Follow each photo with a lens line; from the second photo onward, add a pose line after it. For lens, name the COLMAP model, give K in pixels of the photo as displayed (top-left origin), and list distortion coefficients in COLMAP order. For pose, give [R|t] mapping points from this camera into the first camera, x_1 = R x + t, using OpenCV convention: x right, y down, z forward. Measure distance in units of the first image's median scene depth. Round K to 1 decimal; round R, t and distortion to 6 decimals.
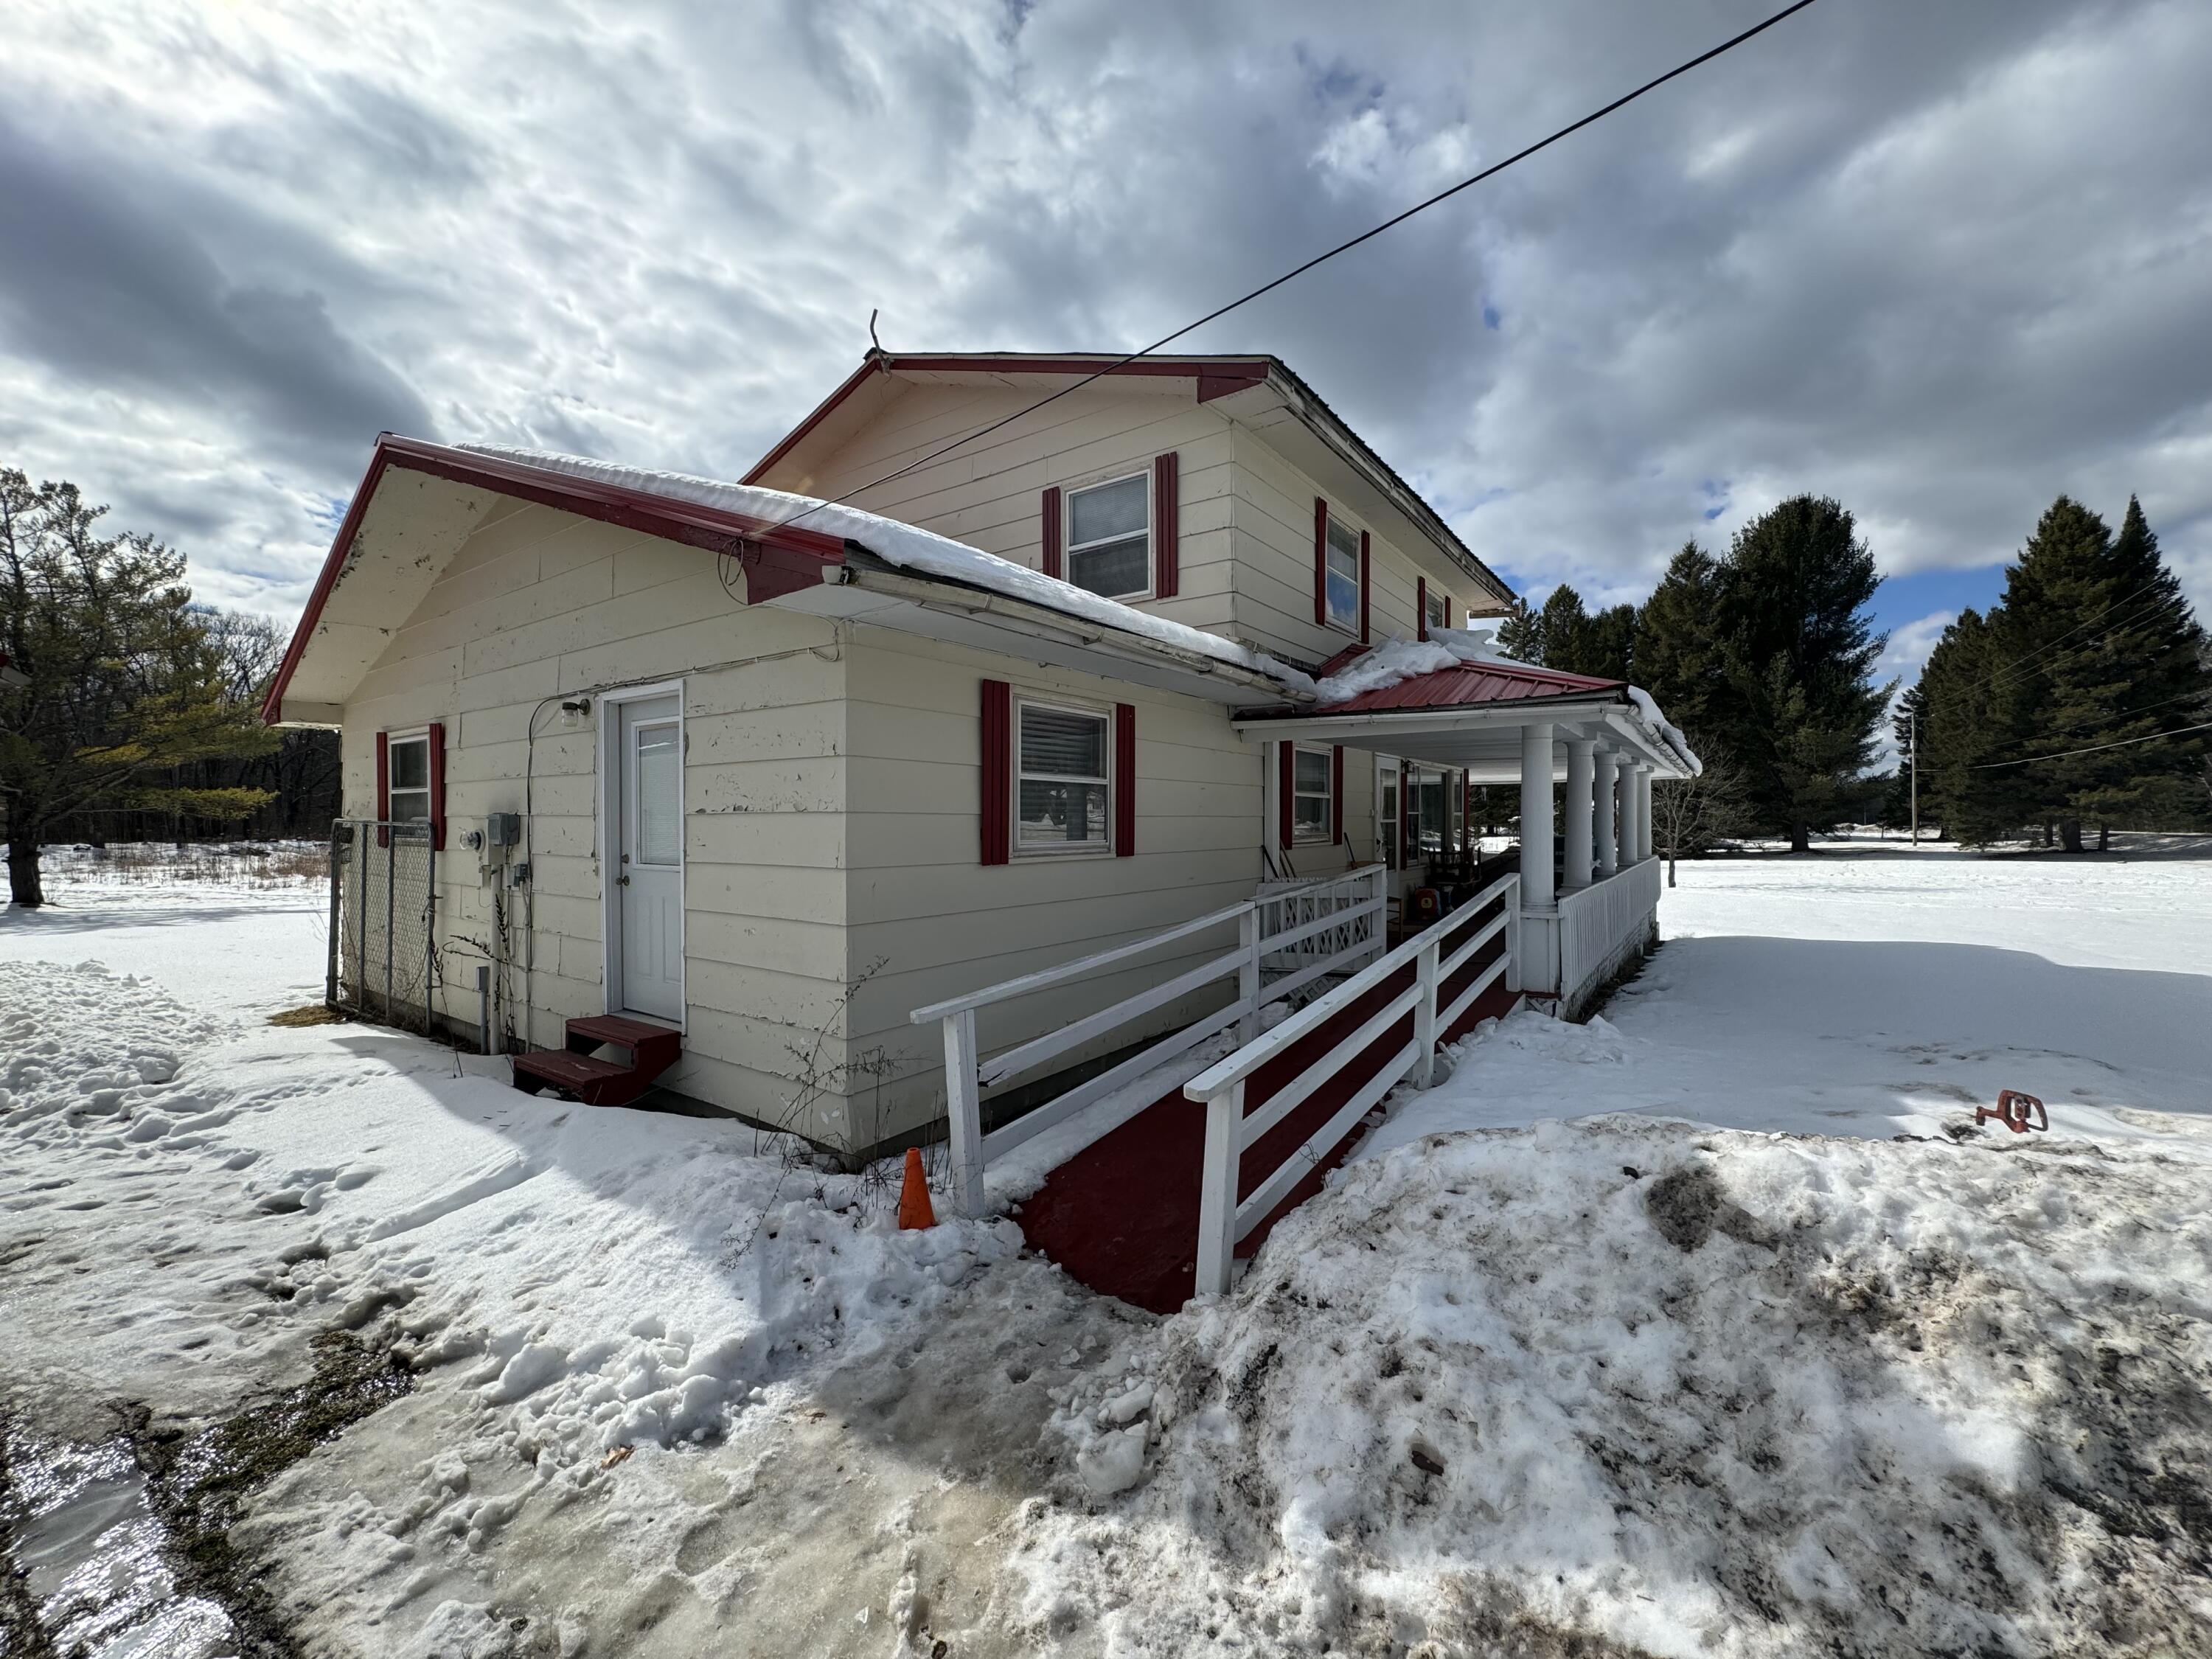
lens RADIAL K [[886.1, 0, 1106.0], [0, 886.1, 829.5], [0, 0, 1]] dist [-0.000718, 0.000180]
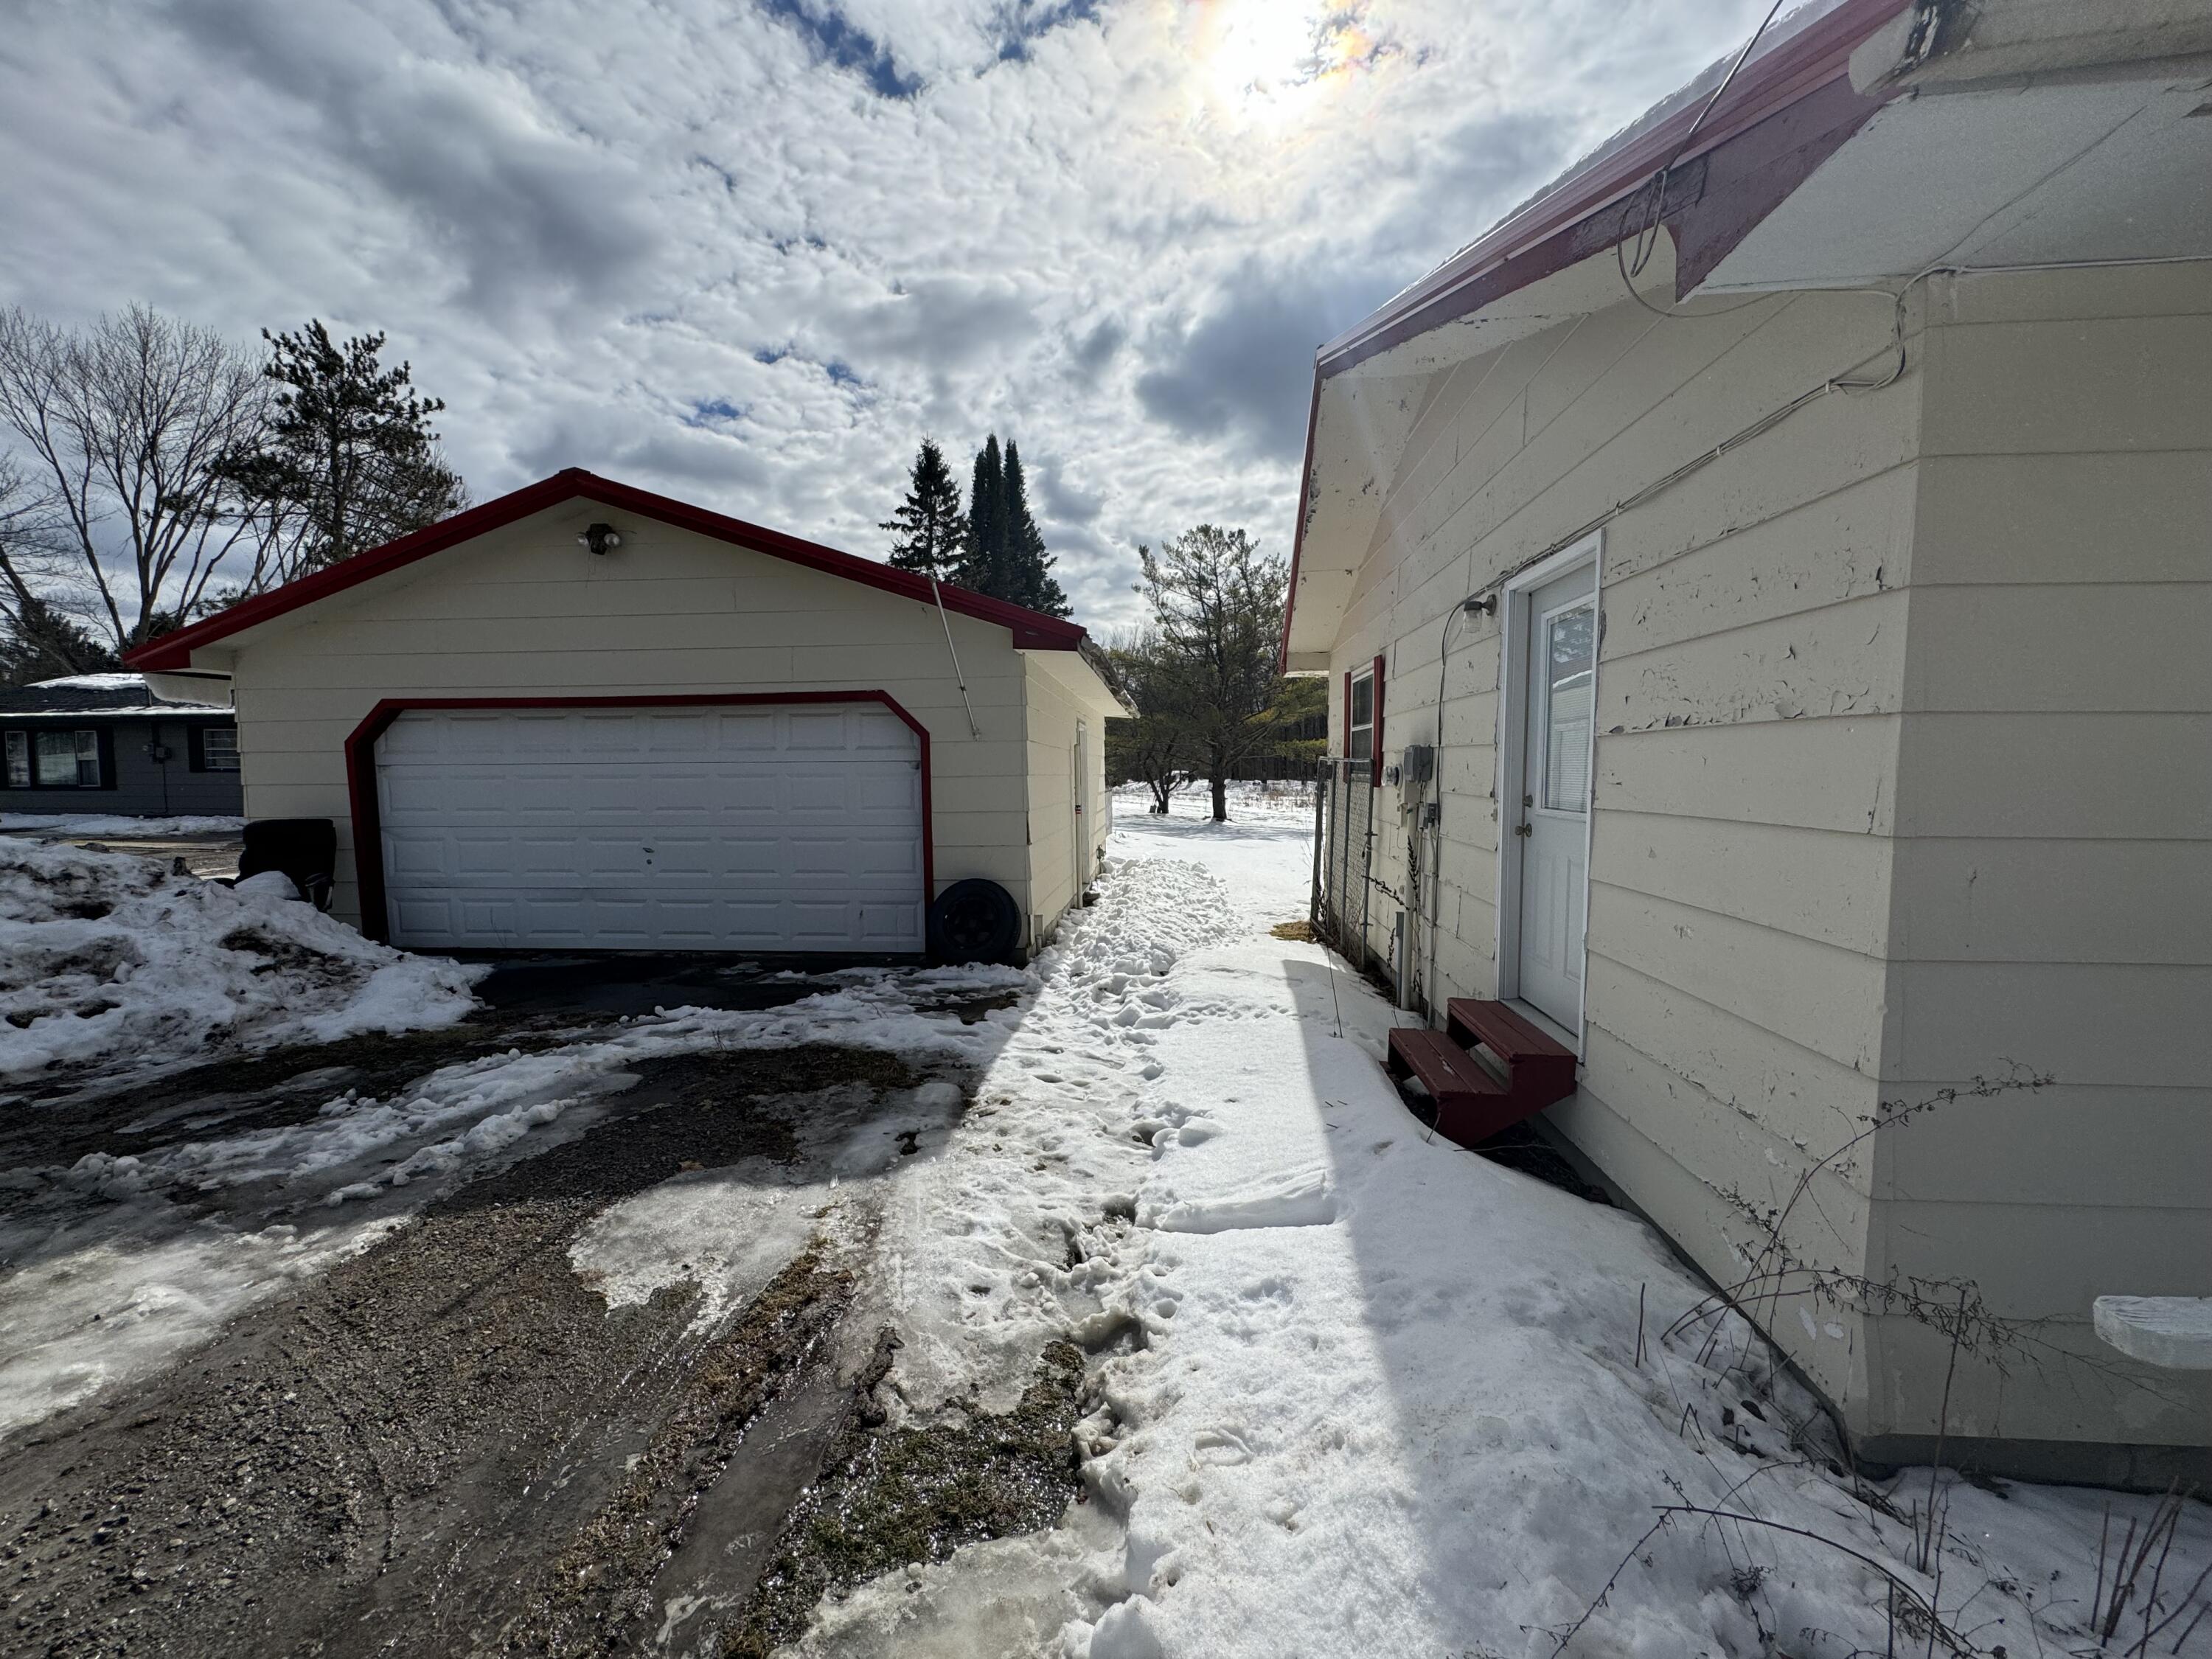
lens RADIAL K [[886.1, 0, 1106.0], [0, 886.1, 829.5], [0, 0, 1]] dist [-0.000718, 0.000180]
pose [[0.510257, 0.061062, -0.857851, -0.103245], [-0.007051, 0.997740, 0.066825, 0.012262], [0.859993, -0.028049, 0.509535, 0.396217]]
